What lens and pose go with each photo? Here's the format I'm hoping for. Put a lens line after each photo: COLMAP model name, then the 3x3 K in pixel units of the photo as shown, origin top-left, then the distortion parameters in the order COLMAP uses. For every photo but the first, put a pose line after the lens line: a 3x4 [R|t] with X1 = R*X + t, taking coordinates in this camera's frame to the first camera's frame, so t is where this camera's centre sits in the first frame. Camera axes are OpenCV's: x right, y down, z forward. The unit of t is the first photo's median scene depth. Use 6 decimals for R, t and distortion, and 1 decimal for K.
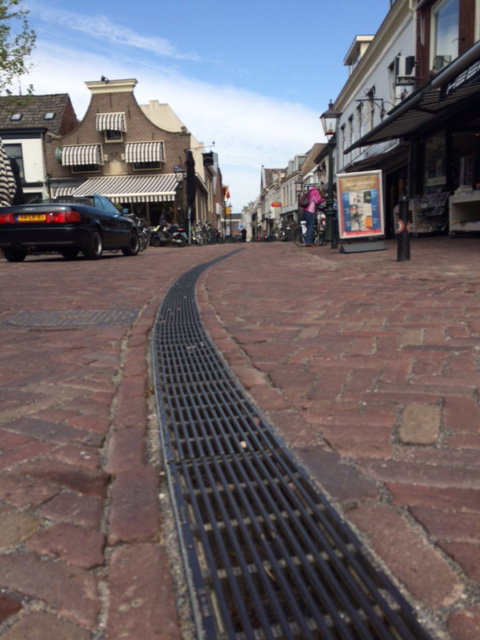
lens RADIAL K [[538.5, 0, 240.0], [0, 538.5, 320.0], [0, 0, 1]] dist [0.010469, 0.001992]
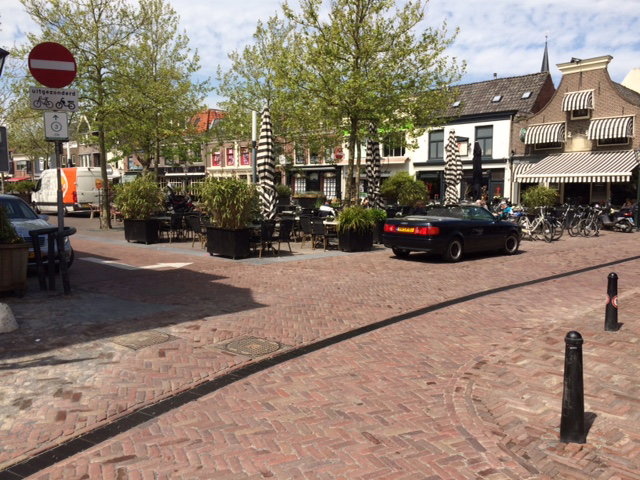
lens RADIAL K [[538.5, 0, 320.0], [0, 538.5, 240.0], [0, 0, 1]] dist [0.010469, 0.001992]
pose [[0.729891, 0.095331, -0.676883, 0.116679], [-0.132214, 0.991217, -0.002966, -0.040393], [0.670655, 0.091658, 0.736085, -0.043597]]
